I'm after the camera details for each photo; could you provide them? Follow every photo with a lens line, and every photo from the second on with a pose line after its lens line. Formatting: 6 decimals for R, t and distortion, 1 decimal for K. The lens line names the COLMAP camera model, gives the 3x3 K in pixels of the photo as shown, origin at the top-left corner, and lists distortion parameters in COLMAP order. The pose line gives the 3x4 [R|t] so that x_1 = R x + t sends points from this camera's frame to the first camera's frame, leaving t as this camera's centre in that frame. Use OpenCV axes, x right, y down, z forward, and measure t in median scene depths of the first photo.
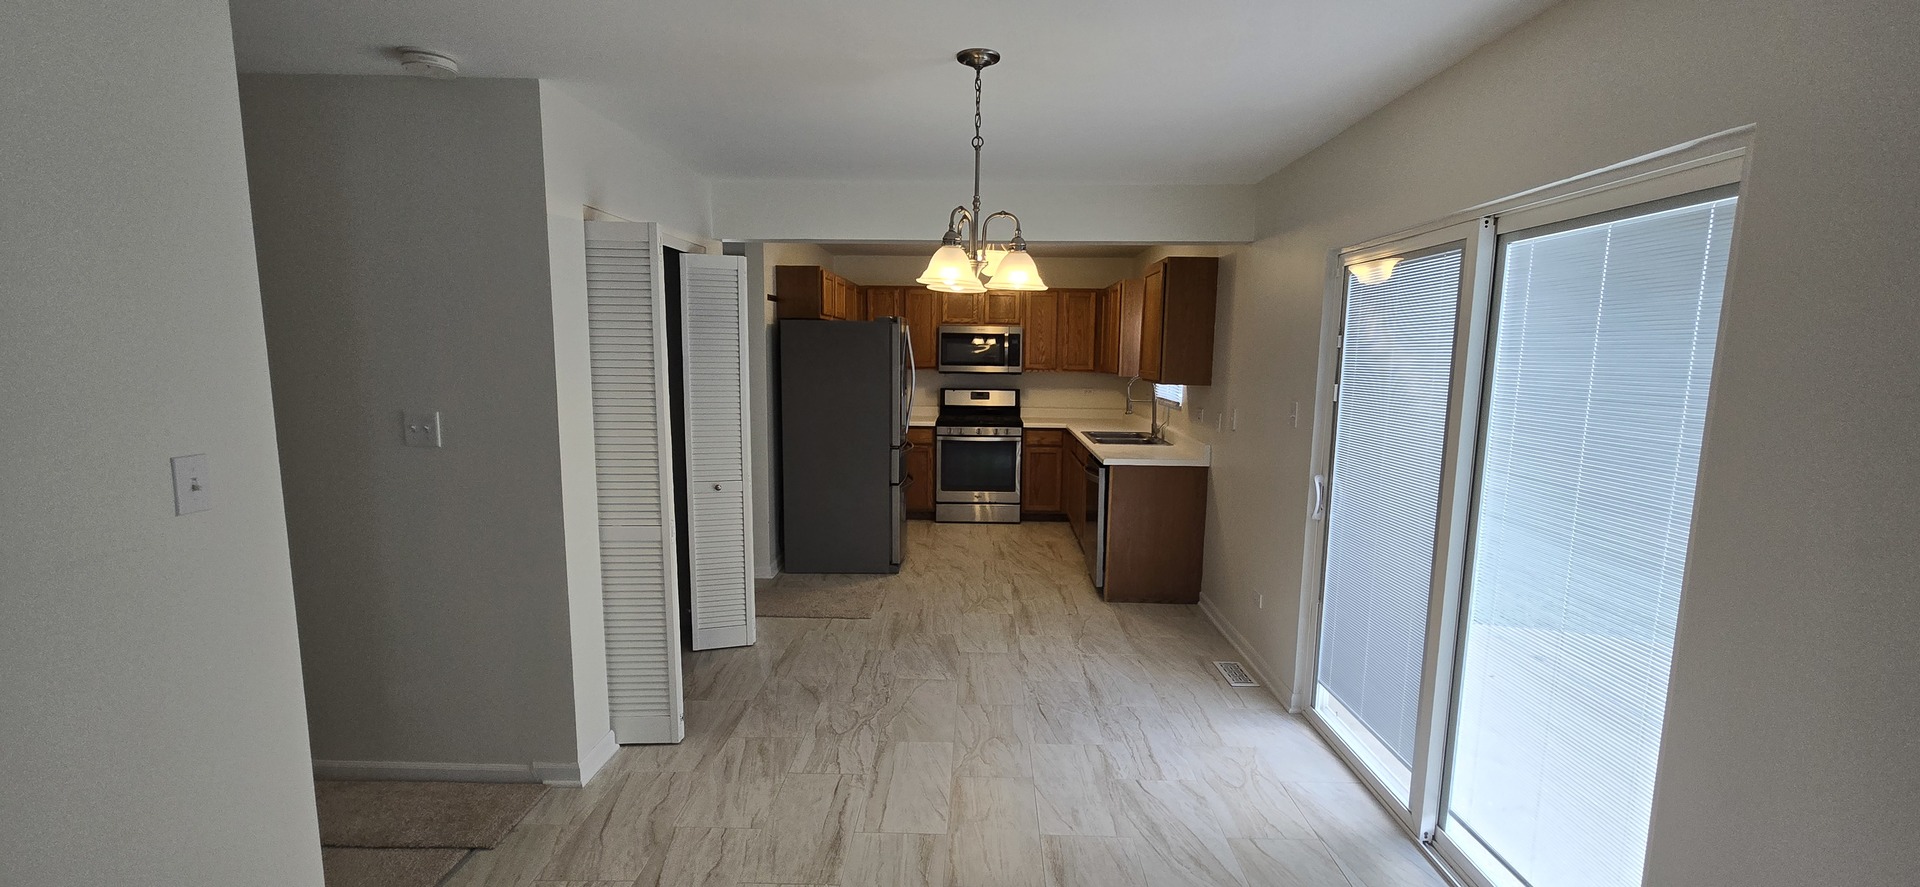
lens RADIAL K [[781.3, 0, 978.8], [0, 781.3, 451.6], [0, 0, 1]] dist [0.006656, 0.000655]
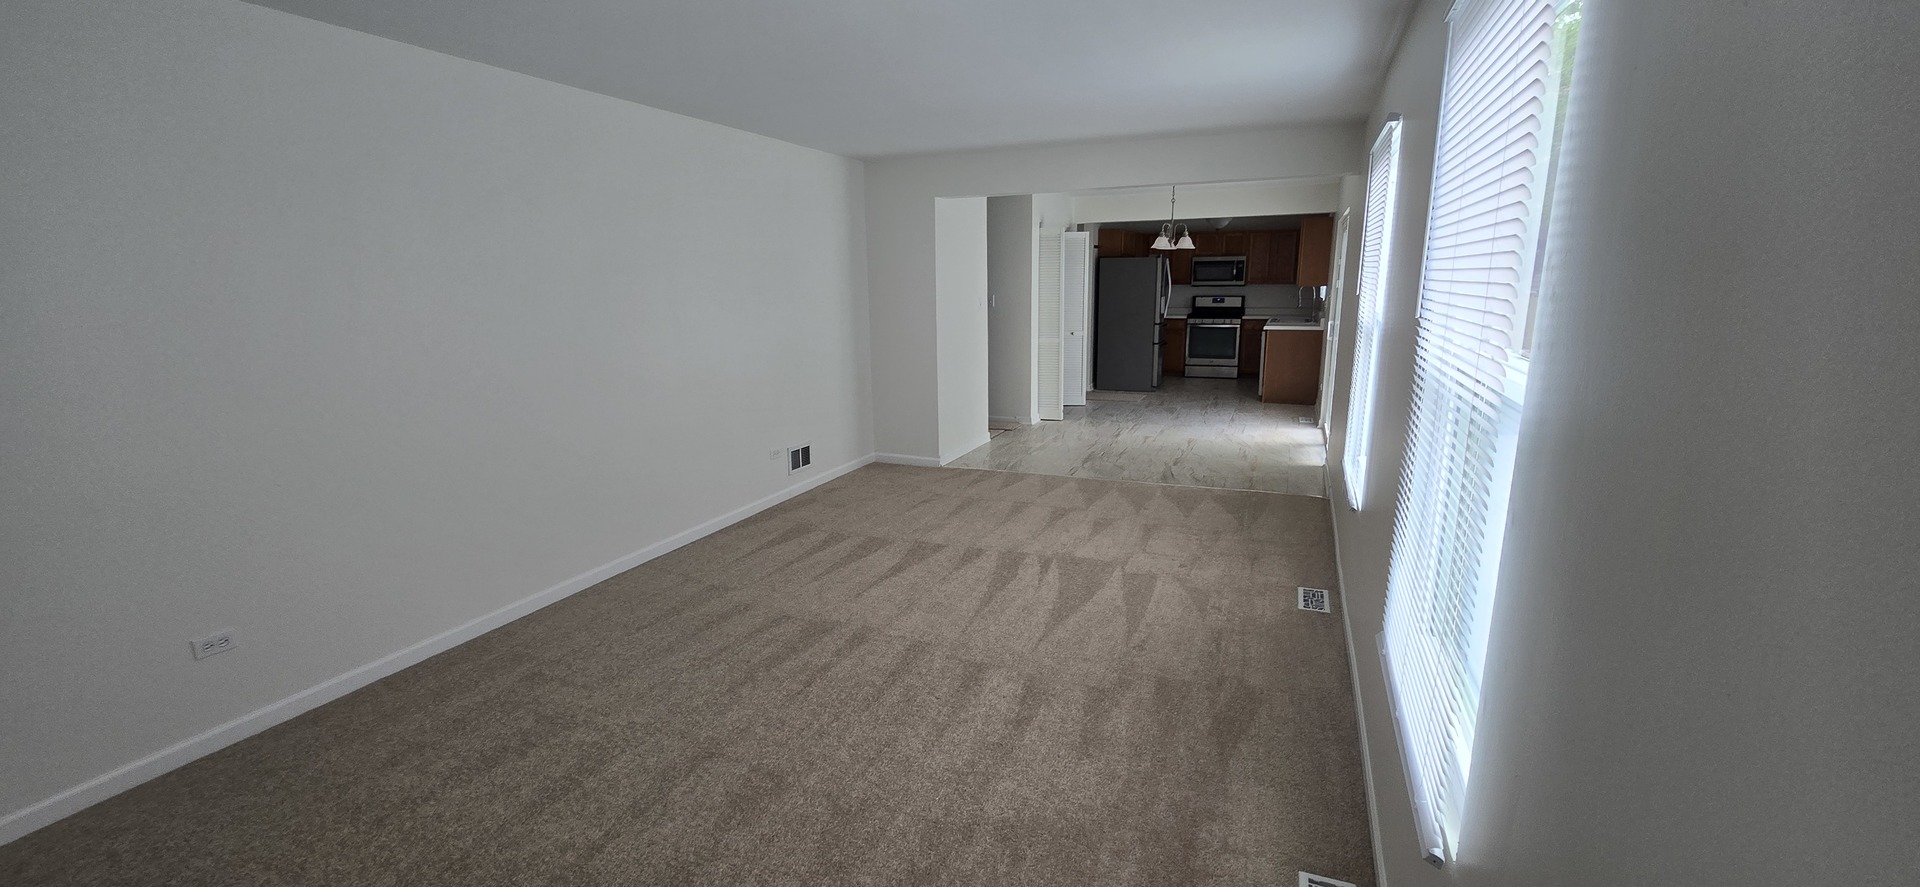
lens RADIAL K [[781.3, 0, 978.8], [0, 781.3, 451.6], [0, 0, 1]] dist [0.006656, 0.000655]
pose [[0.932055, 0.056784, -0.357838, 0.142844], [-0.024545, 0.995269, 0.094003, 0.103696], [0.361483, -0.078832, 0.929040, -0.719621]]
